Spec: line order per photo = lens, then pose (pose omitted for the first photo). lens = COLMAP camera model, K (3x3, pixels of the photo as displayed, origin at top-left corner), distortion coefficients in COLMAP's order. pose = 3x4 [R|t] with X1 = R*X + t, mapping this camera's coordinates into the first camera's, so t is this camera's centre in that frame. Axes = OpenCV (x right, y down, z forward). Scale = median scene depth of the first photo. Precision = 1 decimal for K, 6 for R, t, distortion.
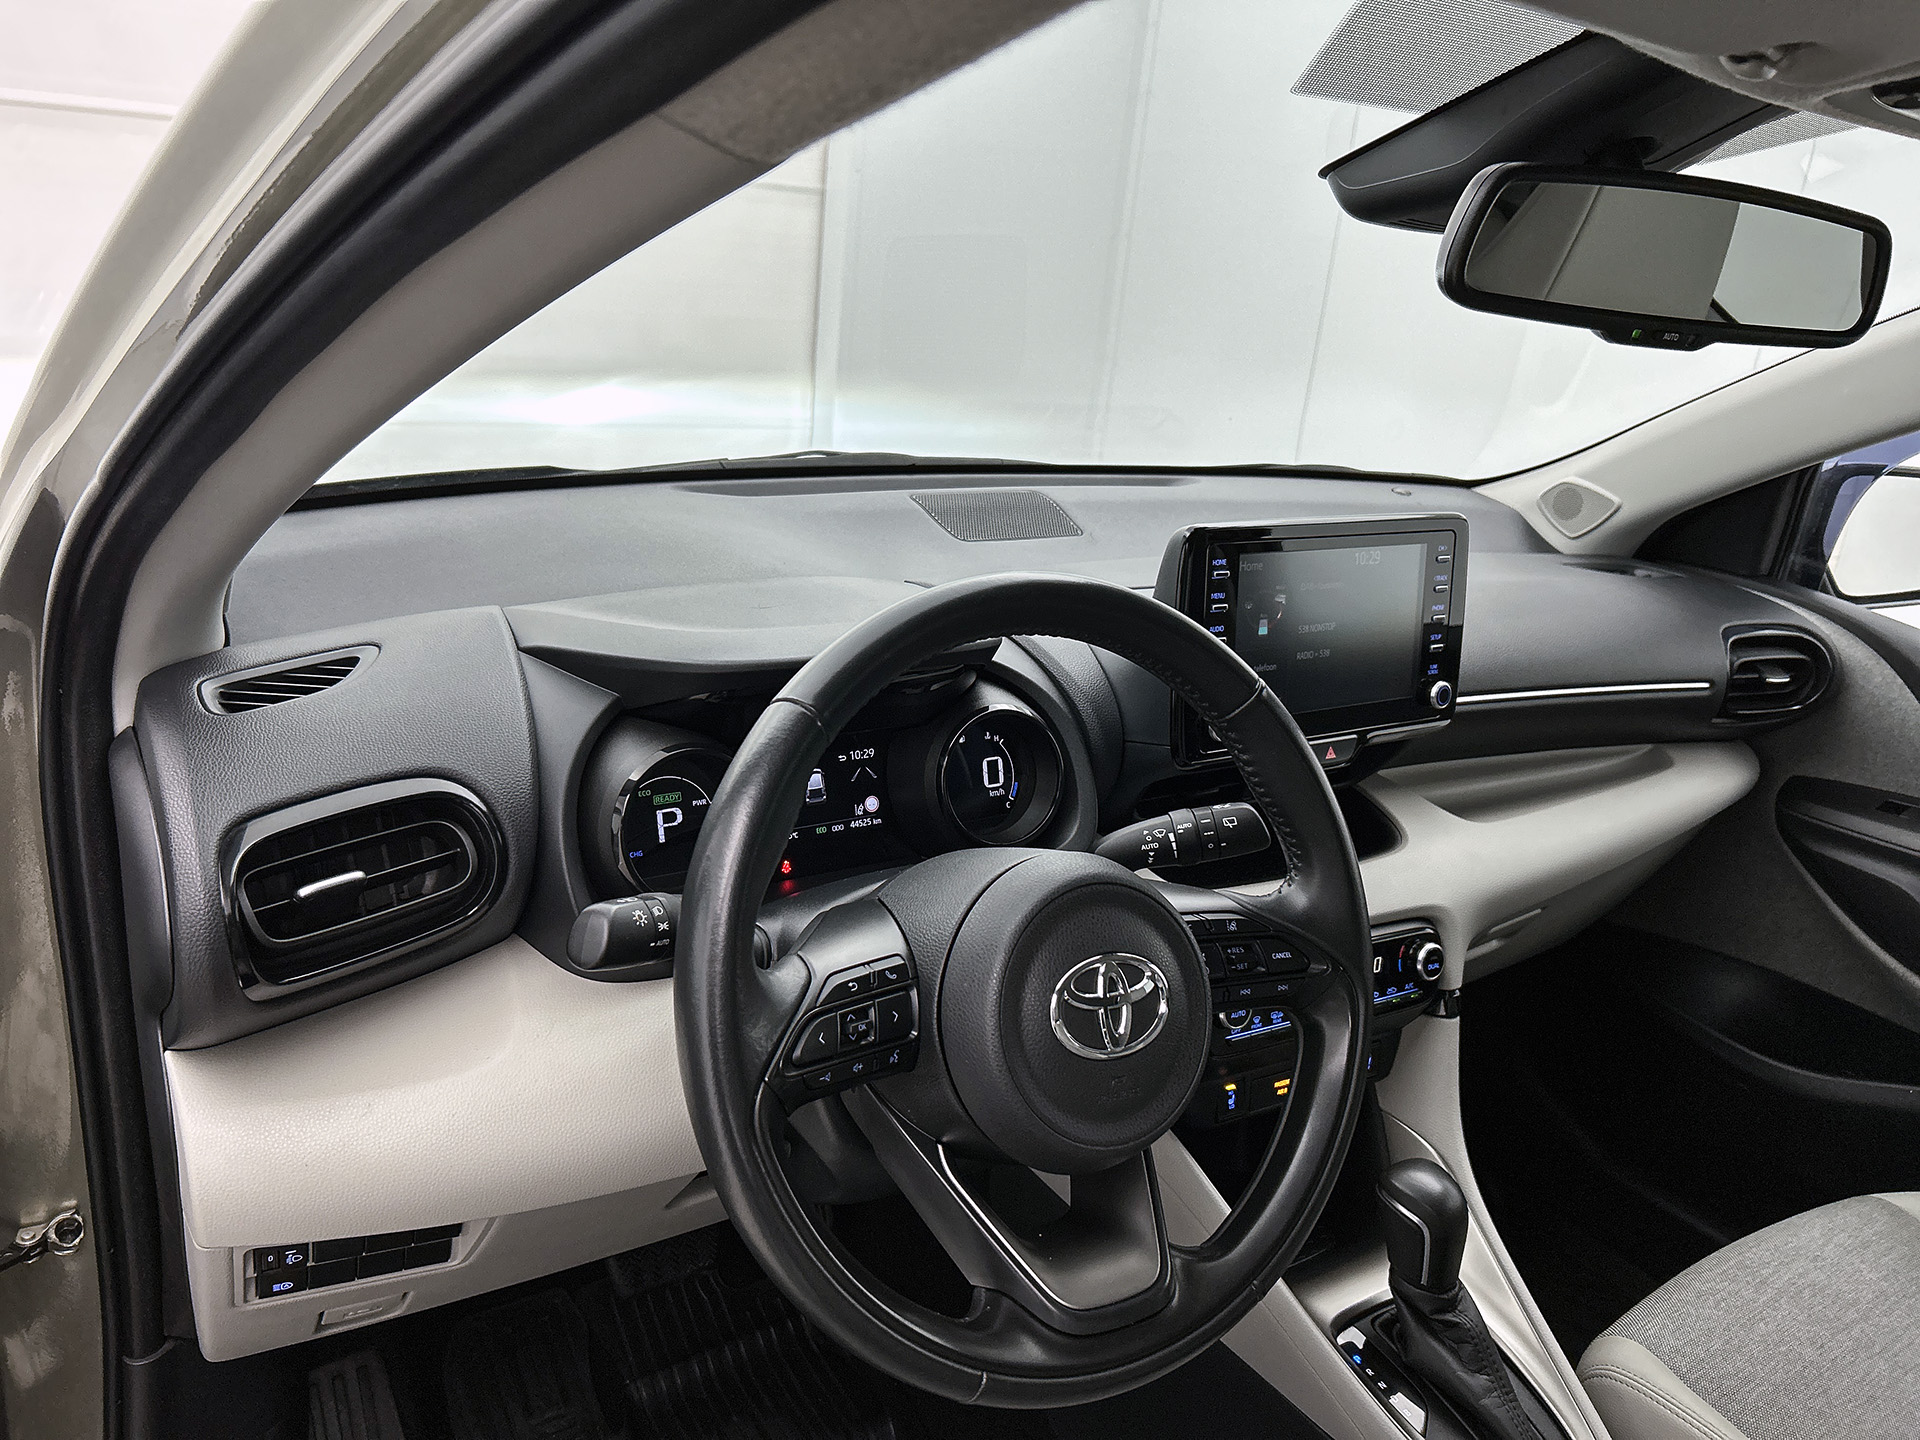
lens RADIAL K [[1451.5, 0, 976.5], [0, 1451.5, 752.6], [0, 0, 1]] dist [0.049433, -0.046951]
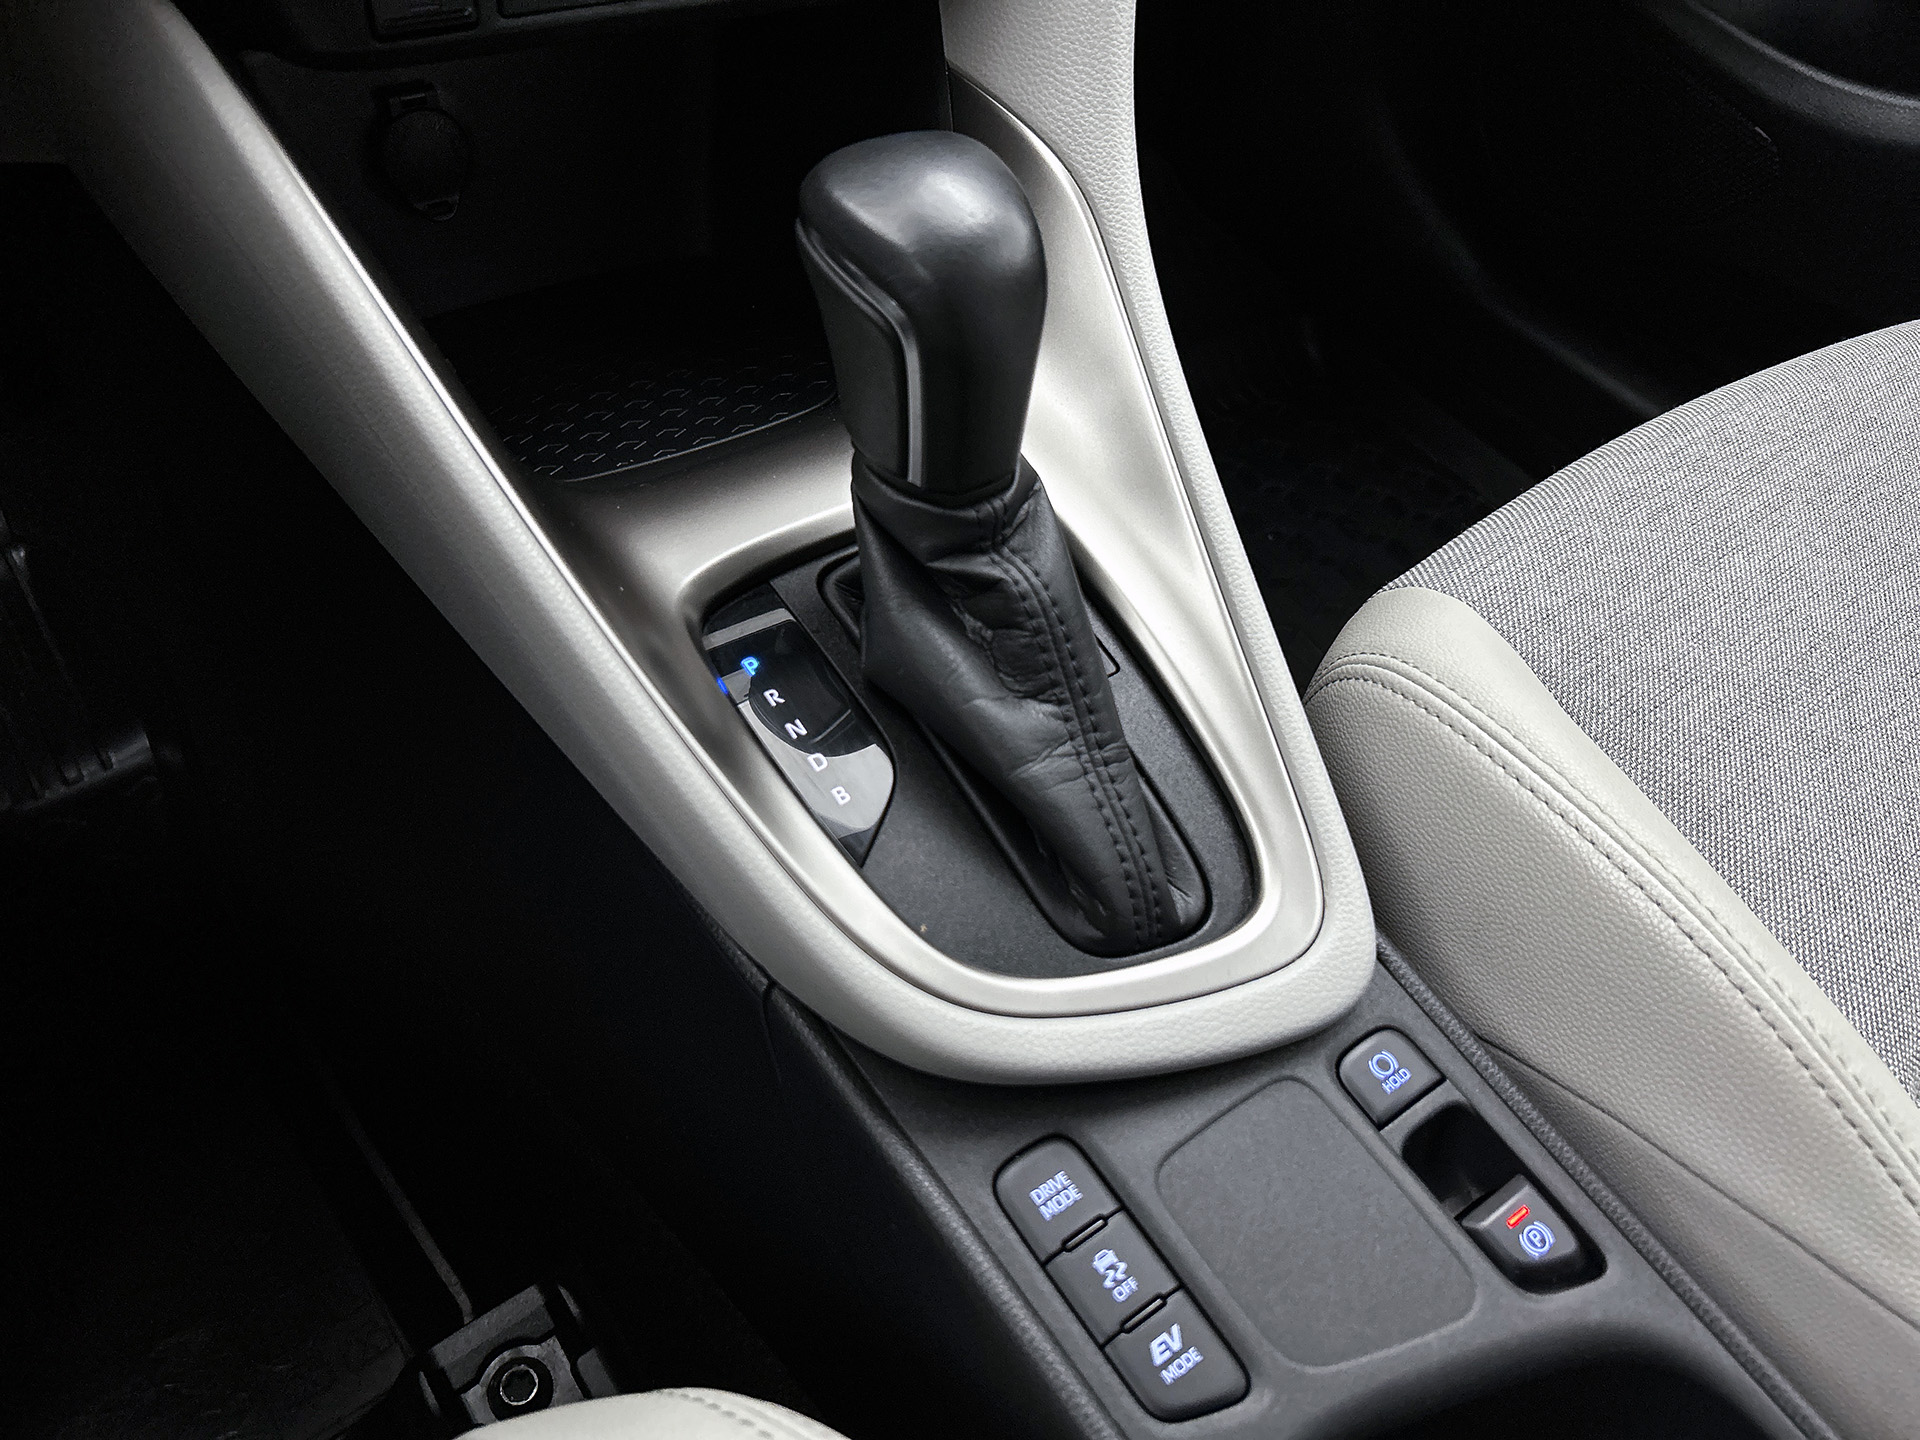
lens RADIAL K [[1451.5, 0, 956.5], [0, 1451.5, 732.5], [0, 0, 1]] dist [0.049433, -0.046951]
pose [[0.998336, -0.017478, 0.054961, 0.284618], [-0.011080, 0.877103, 0.480175, 0.235065], [-0.056599, -0.479984, 0.875449, 0.628615]]
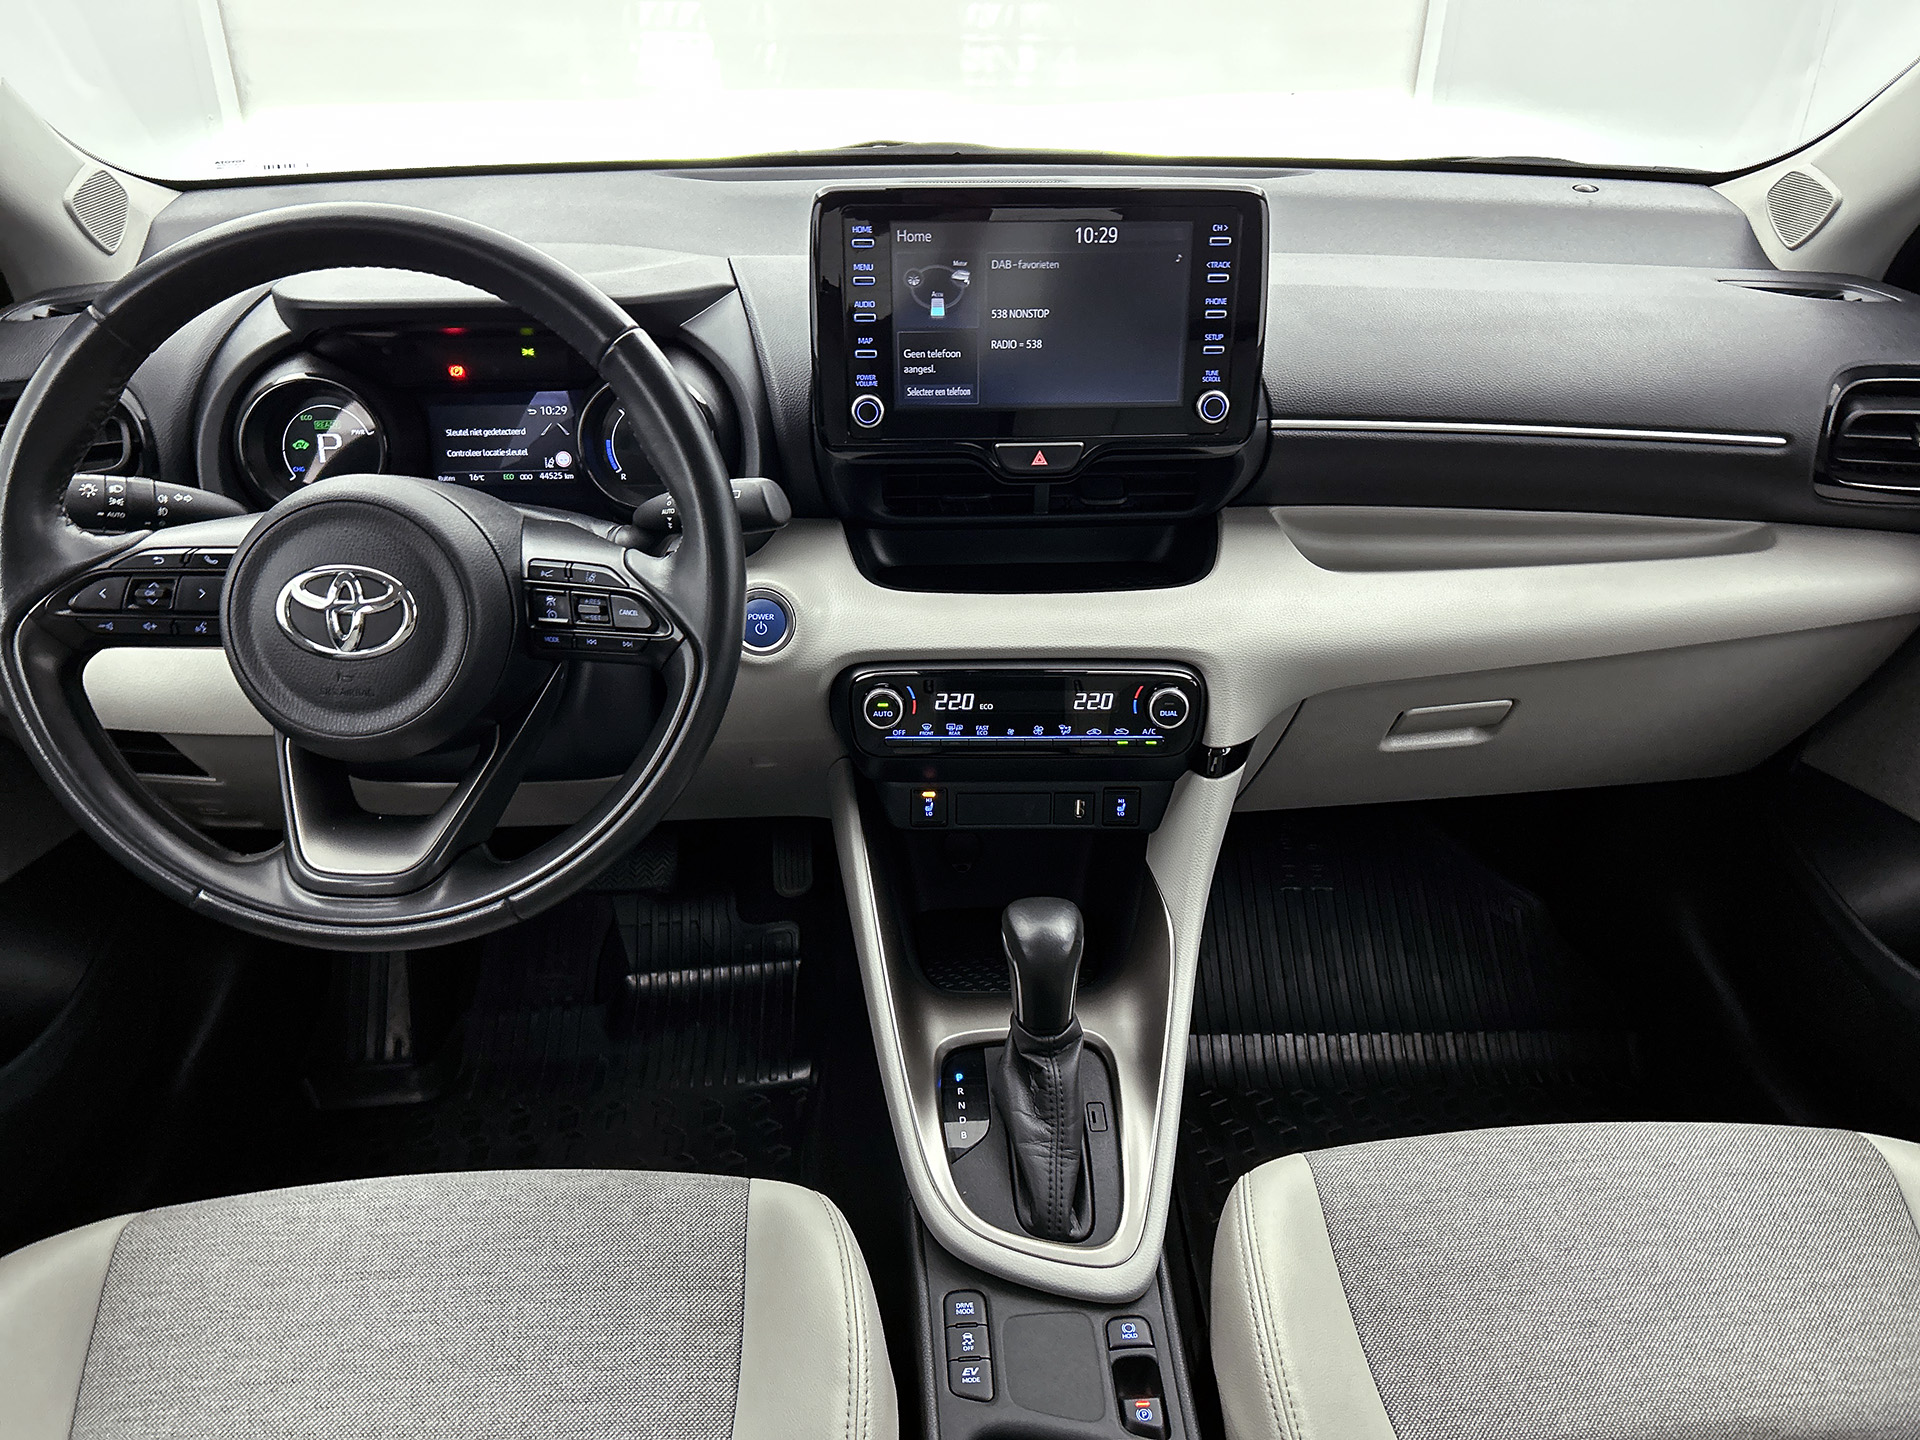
lens RADIAL K [[1451.5, 0, 978.7], [0, 1451.5, 720.5], [0, 0, 1]] dist [0.049433, -0.046951]
pose [[0.870500, 0.164784, -0.463763, 0.666091], [-0.099744, 0.981798, 0.161629, 0.018443], [0.481956, -0.094440, 0.871091, 0.171184]]
